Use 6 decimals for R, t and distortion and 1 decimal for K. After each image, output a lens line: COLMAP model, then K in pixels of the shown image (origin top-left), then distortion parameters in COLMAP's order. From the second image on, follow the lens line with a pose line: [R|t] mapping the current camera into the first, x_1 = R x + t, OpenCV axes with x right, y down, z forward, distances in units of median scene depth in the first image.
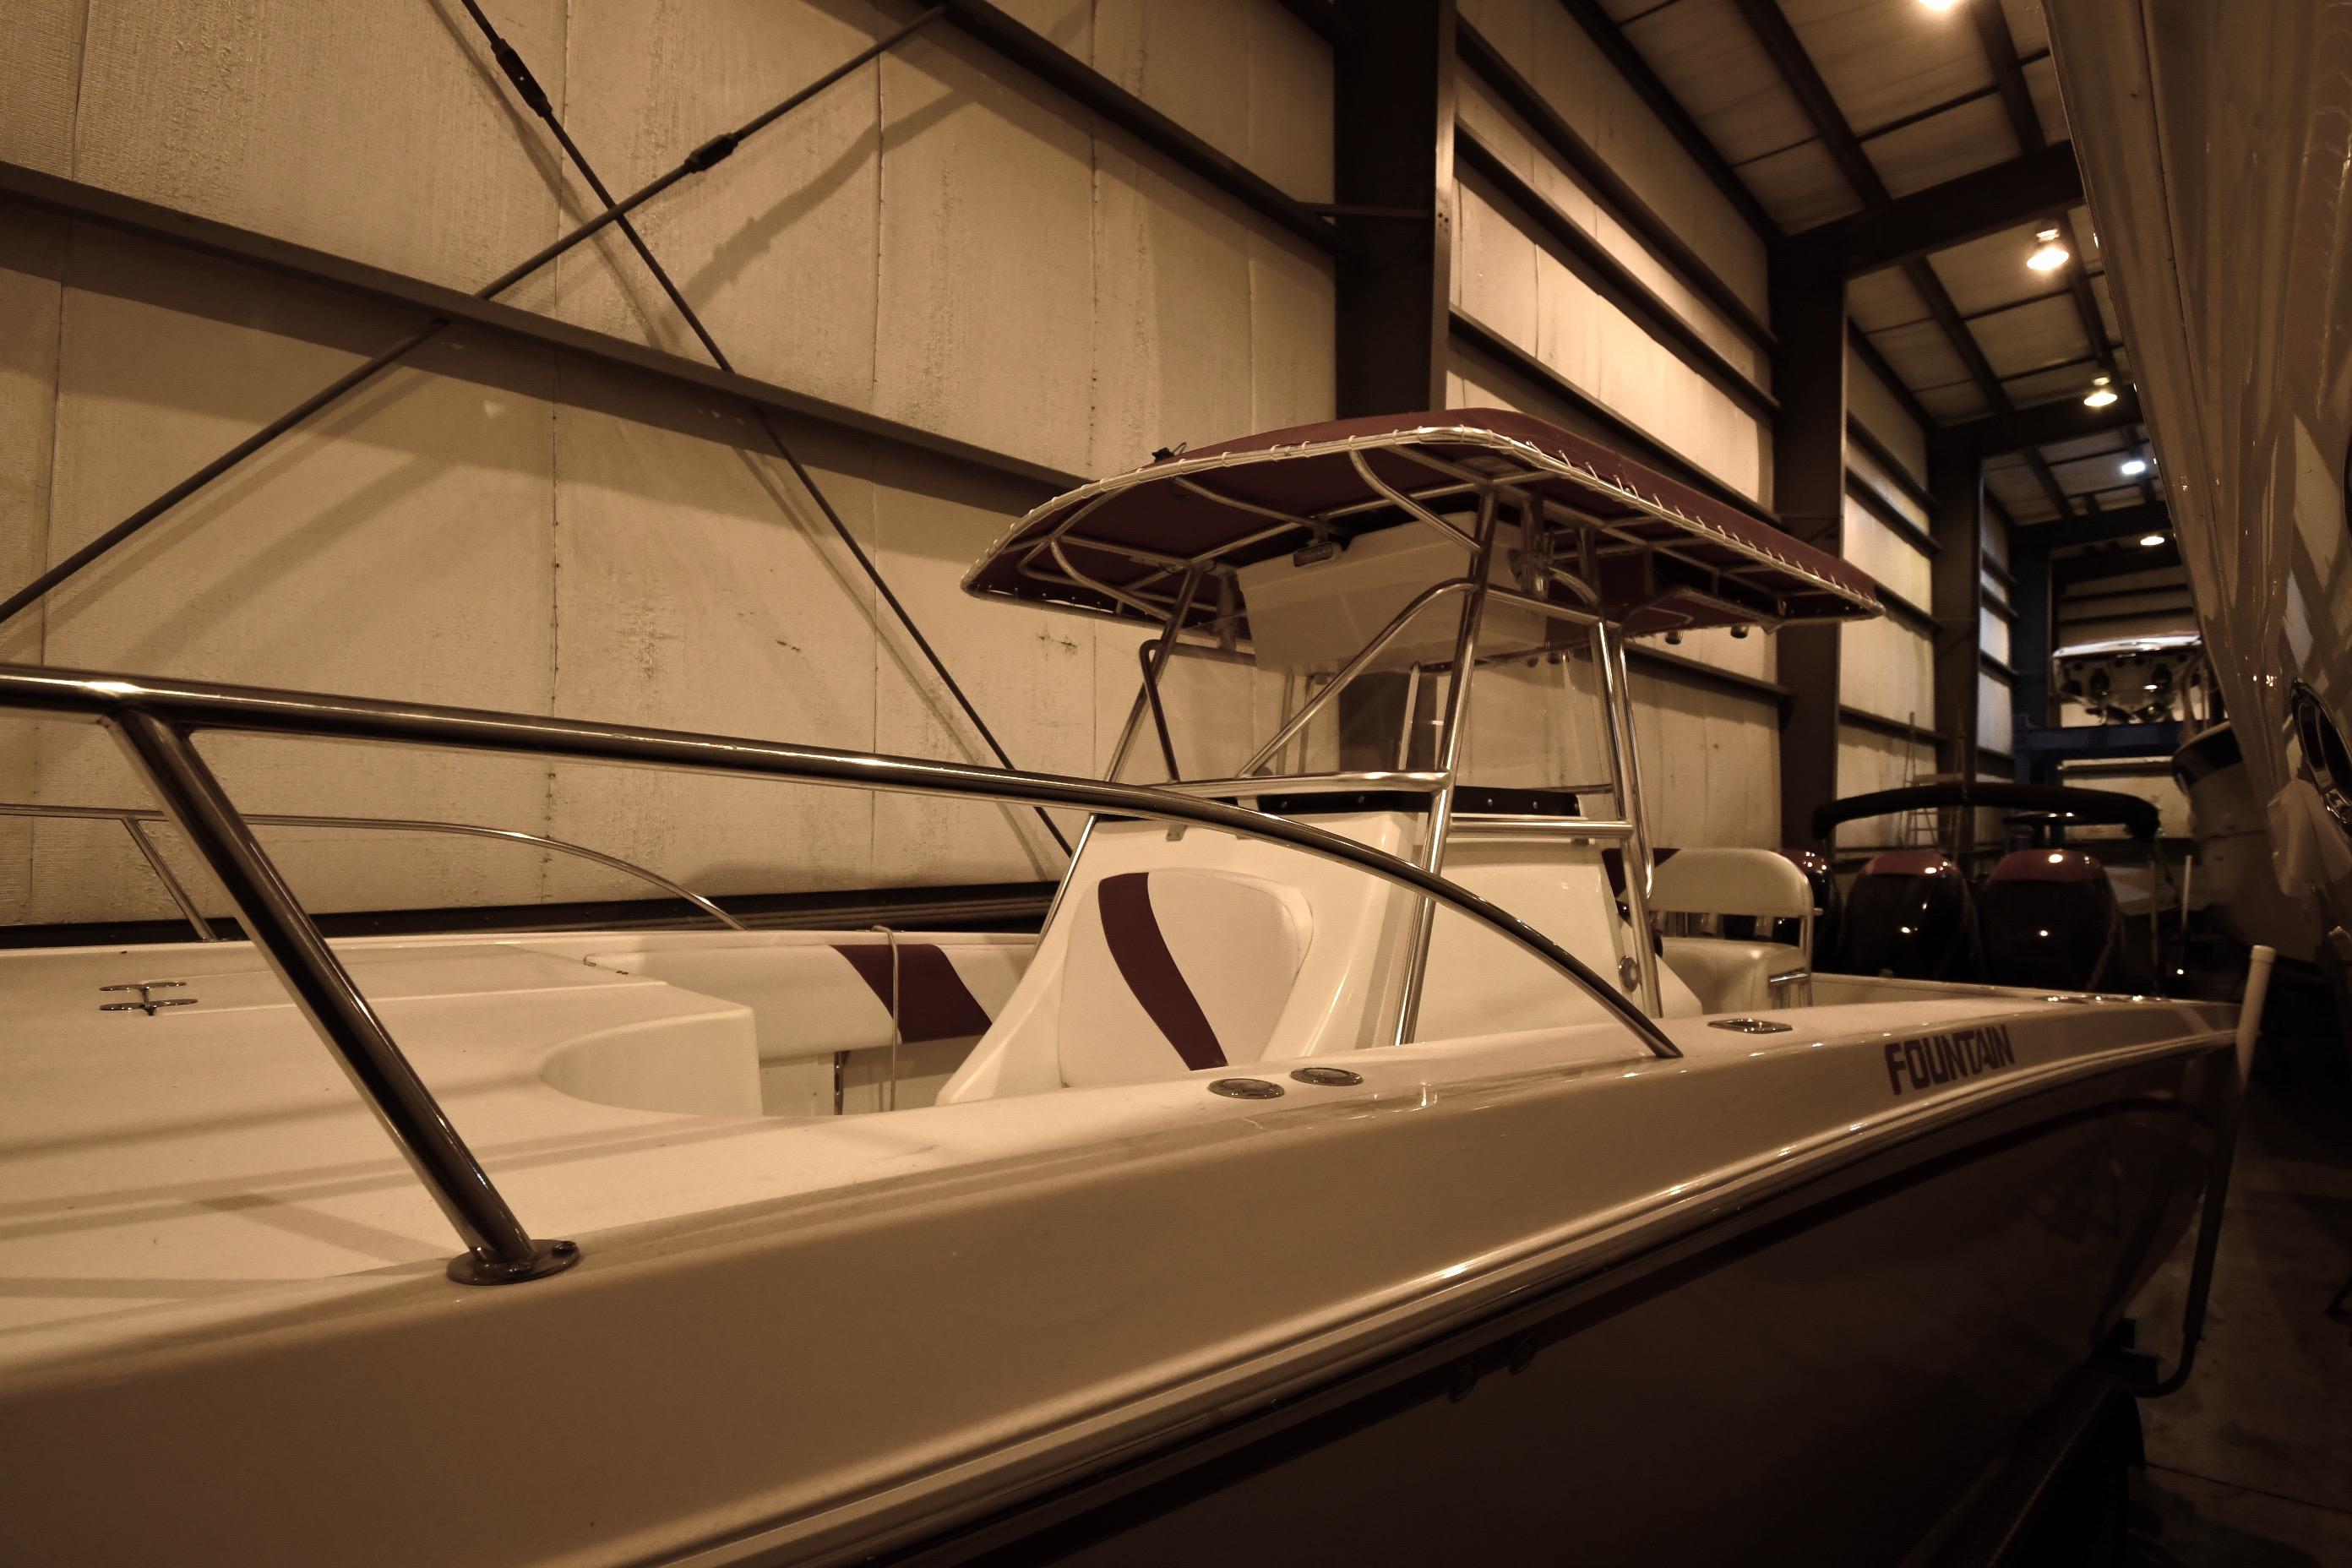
lens RADIAL K [[1189.1, 0, 1209.8], [0, 1189.1, 775.5], [0, 0, 1]] dist [0.023001, -0.000221]
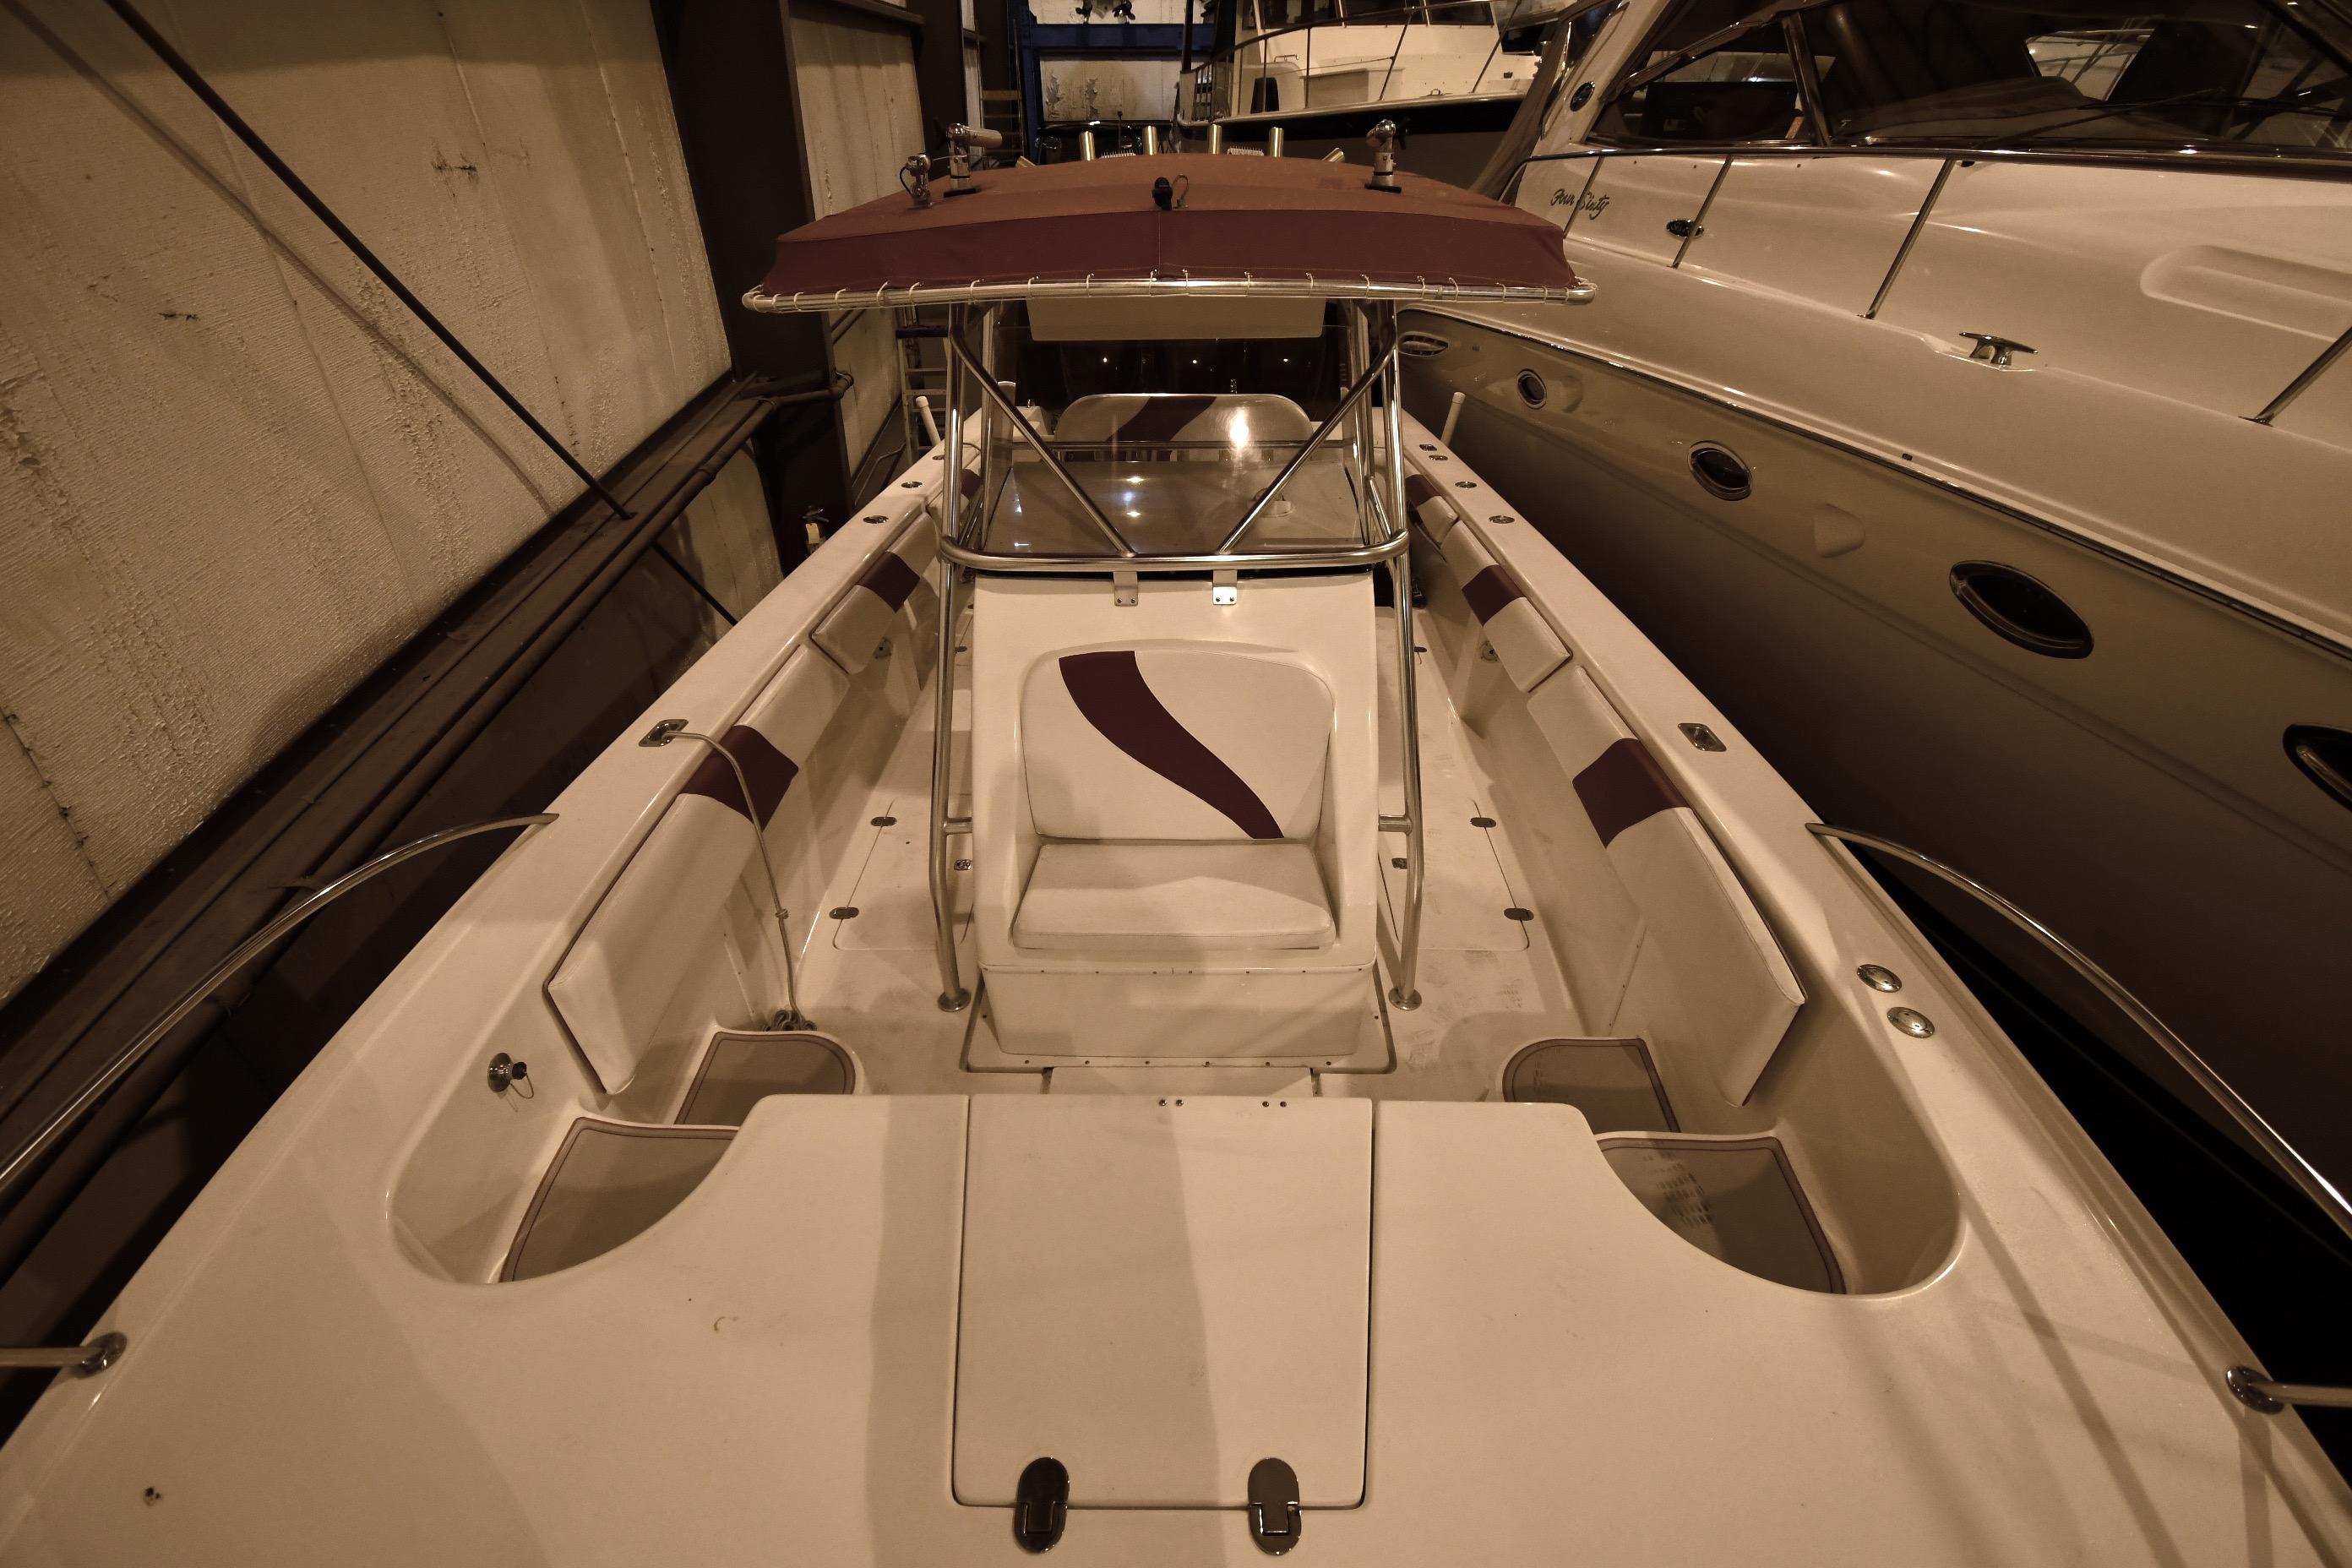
lens RADIAL K [[1026.2, 0, 1196.5], [0, 1026.2, 794.2], [0, 0, 1]] dist [-0.001274, -0.000375]
pose [[0.697212, -0.407280, 0.589931, -0.455937], [-0.040504, 0.799236, 0.599651, -0.274638], [-0.715720, -0.441978, 0.540740, 0.334916]]
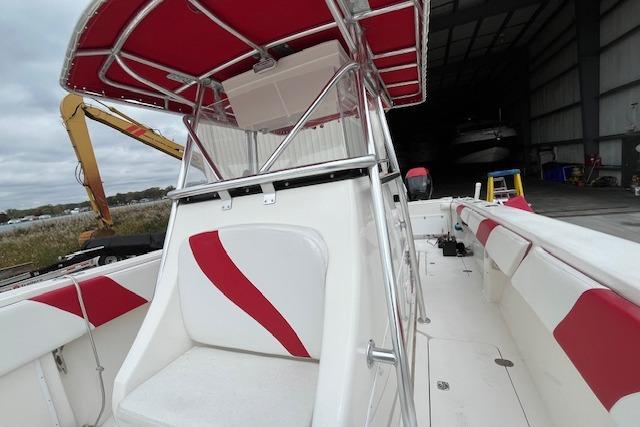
lens RADIAL K [[257.1, 0, 320.0], [0, 257.1, 213.5], [0, 0, 1]] dist [-0.002260, -0.000318]
pose [[0.898956, -0.186937, 0.396148, -0.048893], [0.122546, 0.975581, 0.182278, 0.002323], [-0.420548, -0.115313, 0.899912, 0.449325]]
